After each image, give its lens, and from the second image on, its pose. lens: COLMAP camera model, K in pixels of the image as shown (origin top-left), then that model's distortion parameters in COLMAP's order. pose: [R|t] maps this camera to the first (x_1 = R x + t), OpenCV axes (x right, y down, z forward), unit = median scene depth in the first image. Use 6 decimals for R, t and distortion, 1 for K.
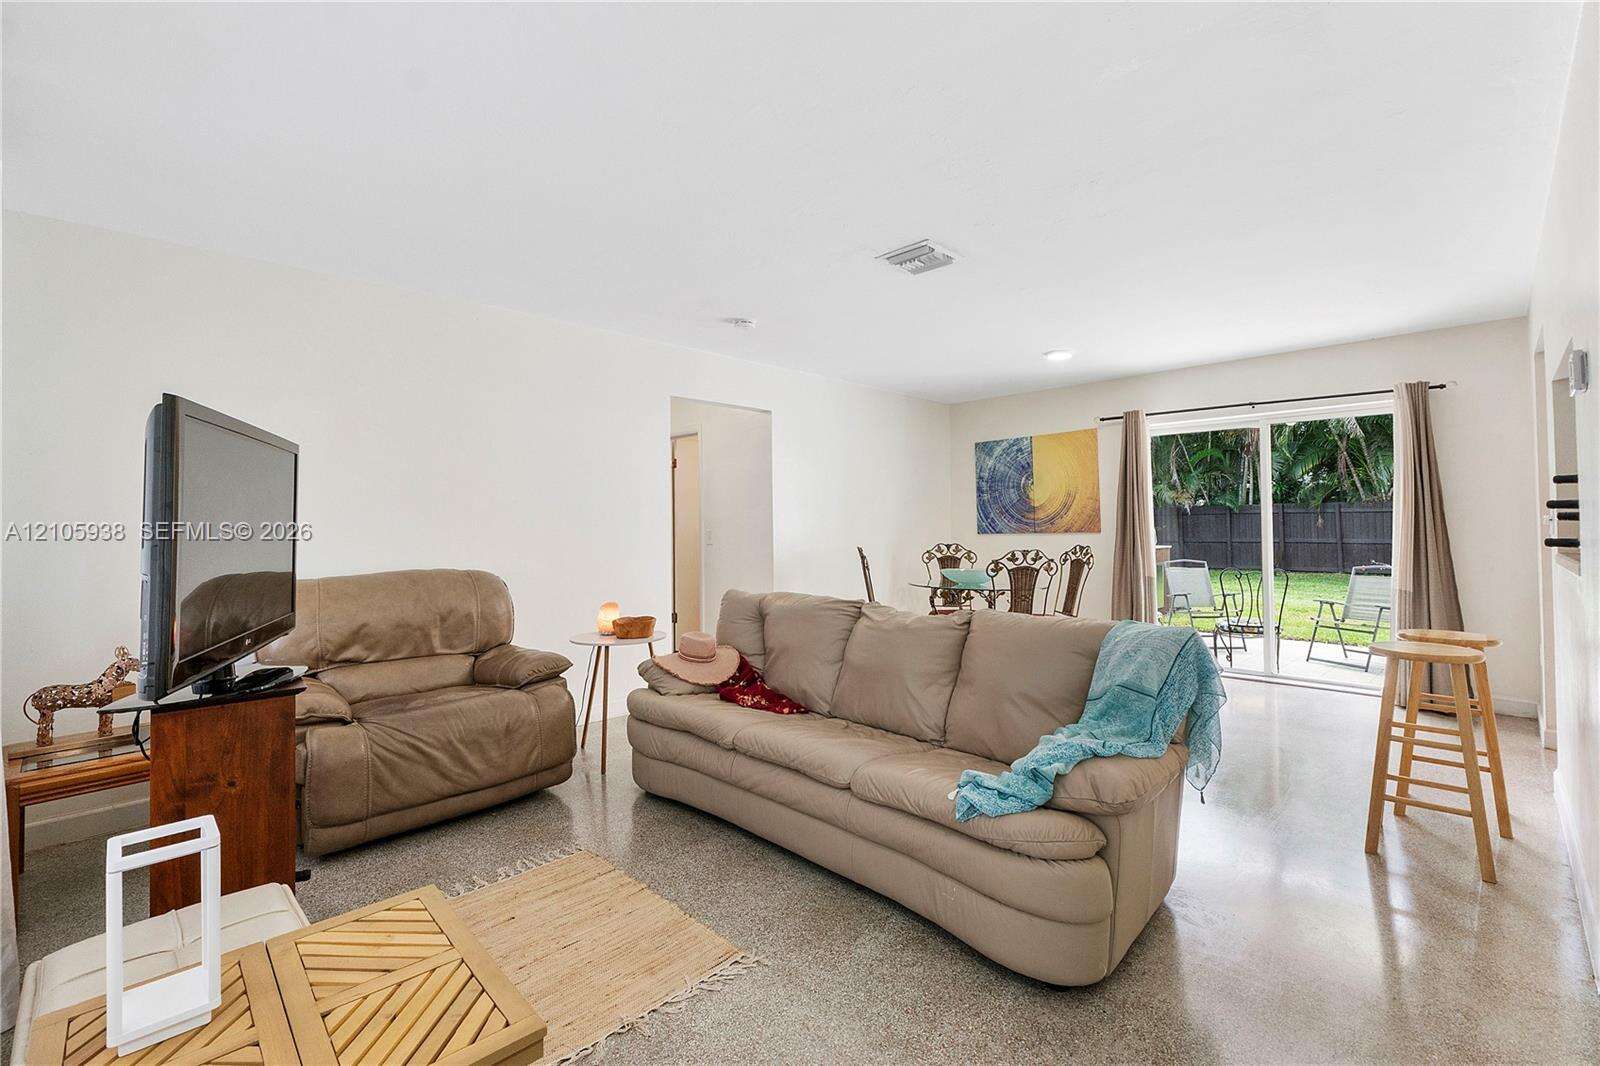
lens RADIAL K [[702.5, 0, 809.0], [0, 702.5, 507.2], [0, 0, 1]] dist [-0.002748, -0.000109]
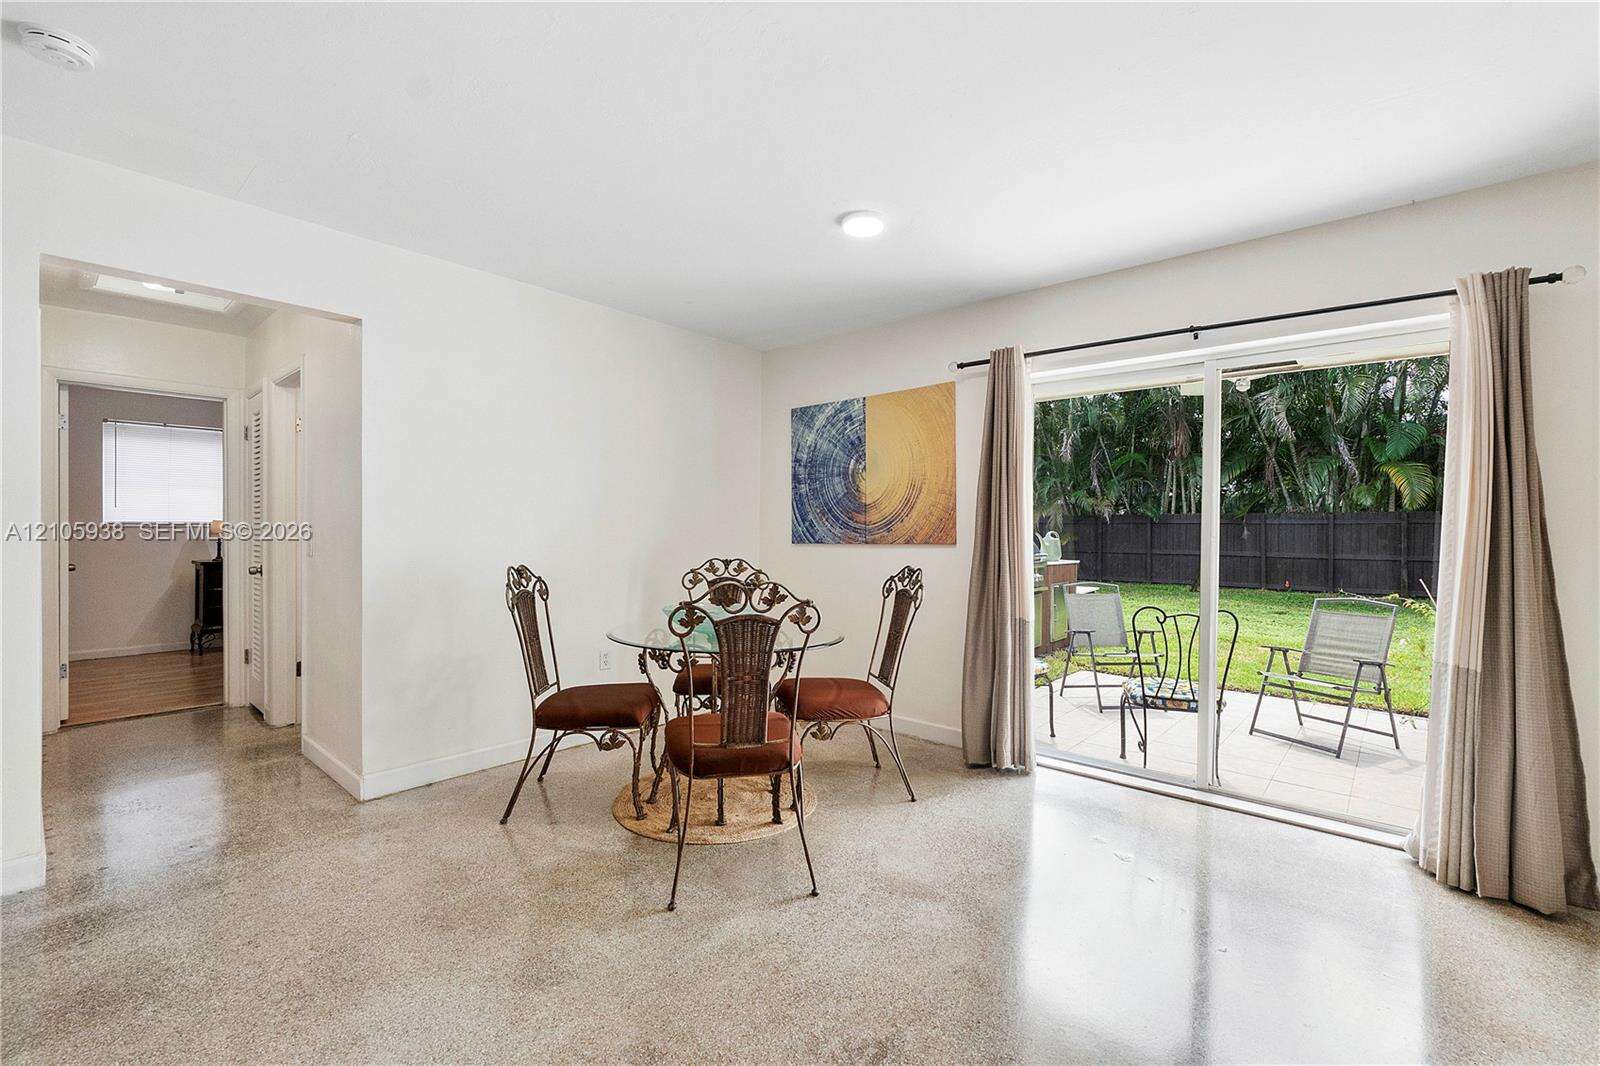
lens RADIAL K [[681.6, 0, 804.9], [0, 681.6, 530.5], [0, 0, 1]] dist [-0.003150, -0.000221]
pose [[0.997349, 0.017533, 0.070618, 0.225311], [-0.019515, 0.999432, 0.027481, 0.007718], [-0.070096, -0.028786, 0.997125, 0.376226]]
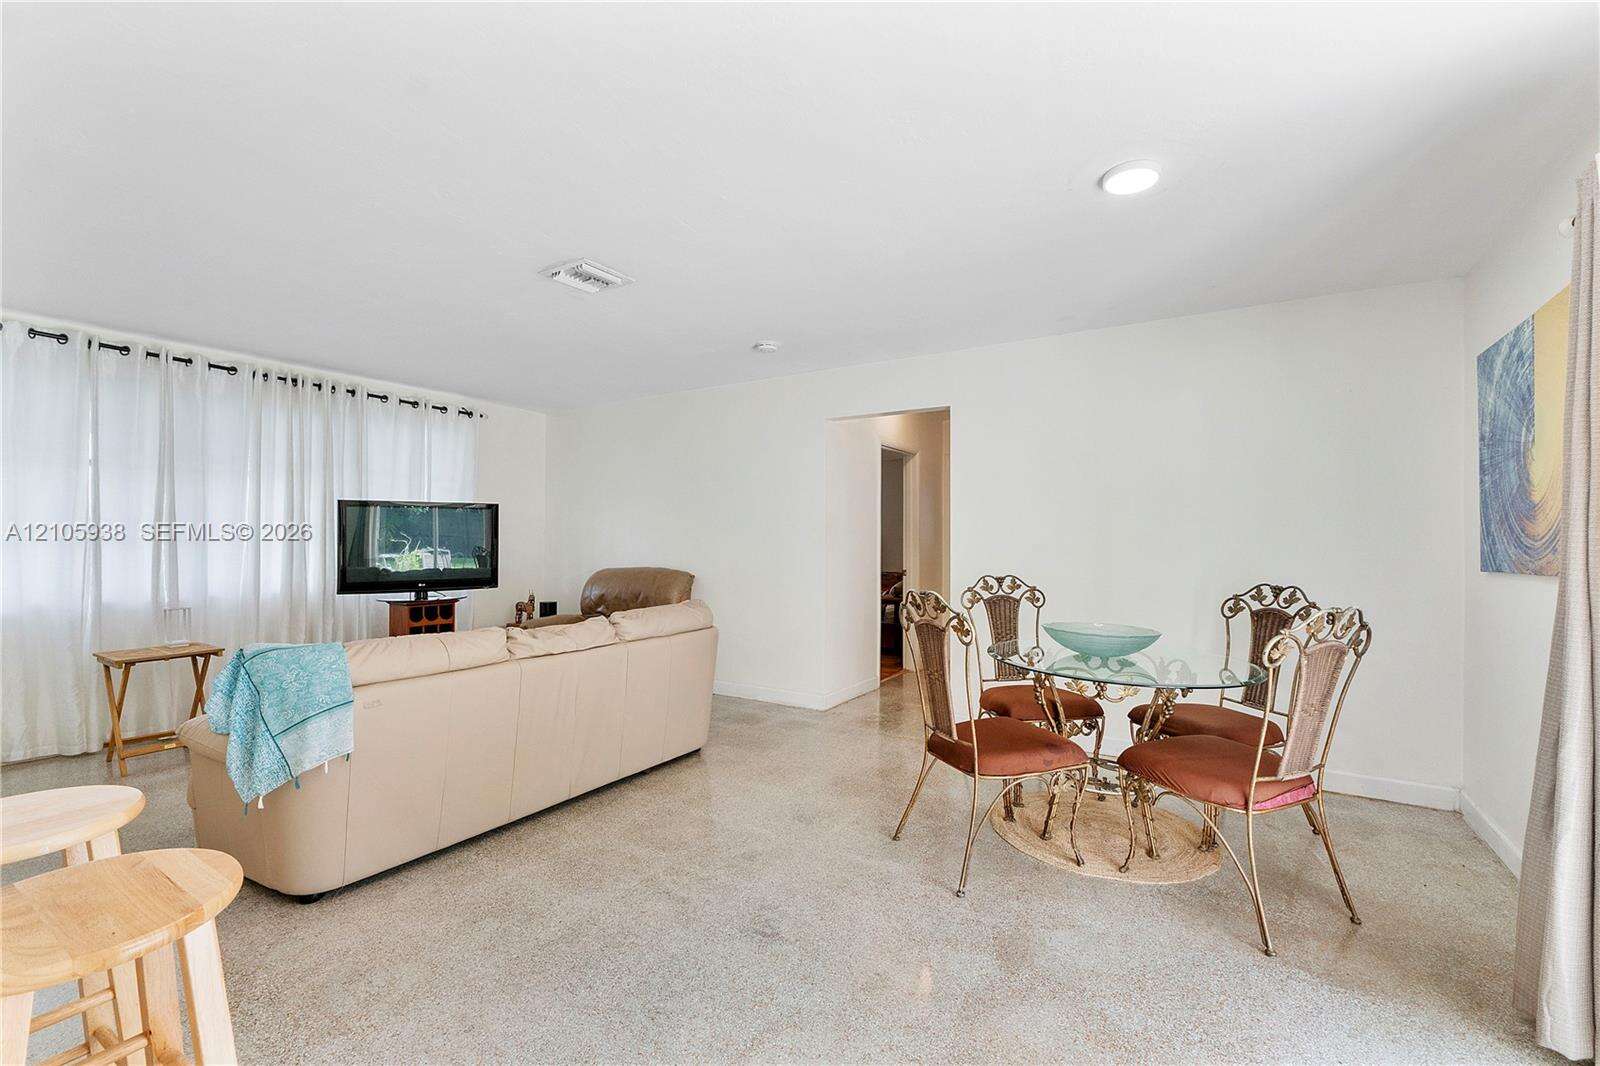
lens RADIAL K [[685.4, 0, 797.8], [0, 685.4, 534.2], [0, 0, 1]] dist [-0.001365, 0.000195]
pose [[0.213245, 0.003500, -0.976992, 0.606175], [0.021312, 0.999739, 0.008233, 0.003953], [0.976766, -0.022577, 0.213115, 0.560201]]
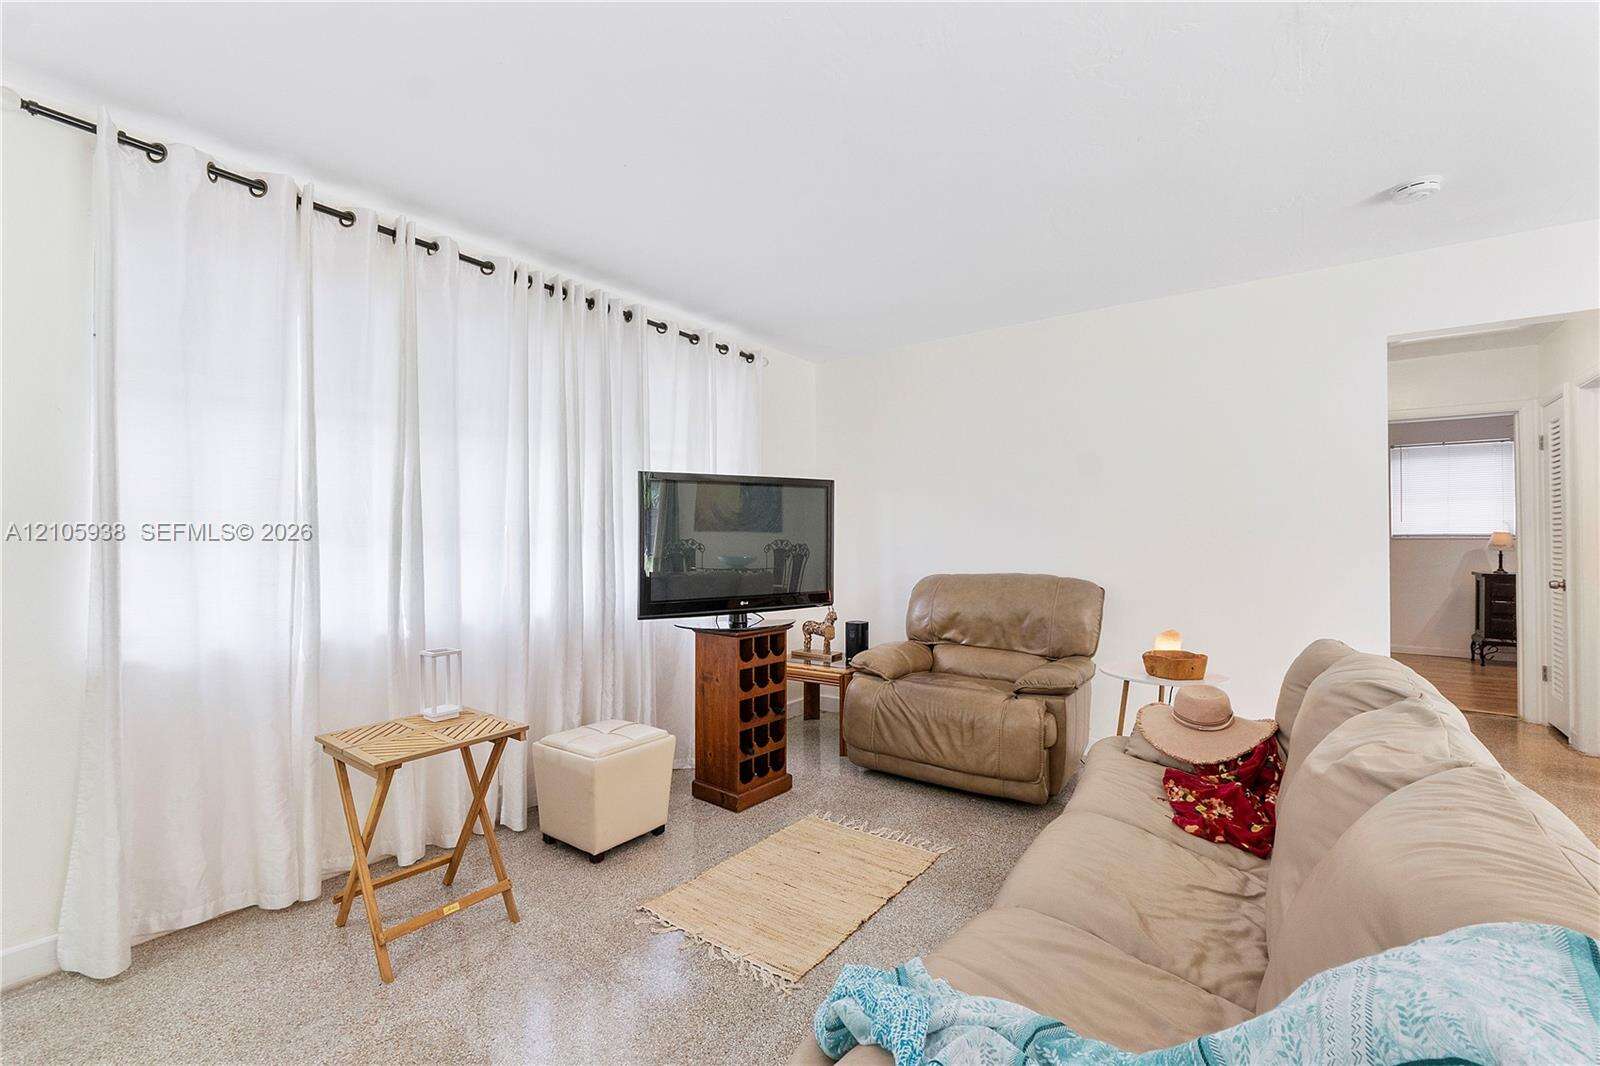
lens RADIAL K [[681.6, 0, 804.9], [0, 681.6, 530.5], [0, 0, 1]] dist [-0.003150, -0.000221]
pose [[0.150864, 0.003129, -0.988550, 0.262370], [0.025257, 0.999656, 0.007019, 0.002039], [0.988232, -0.026026, 0.150734, 0.277615]]
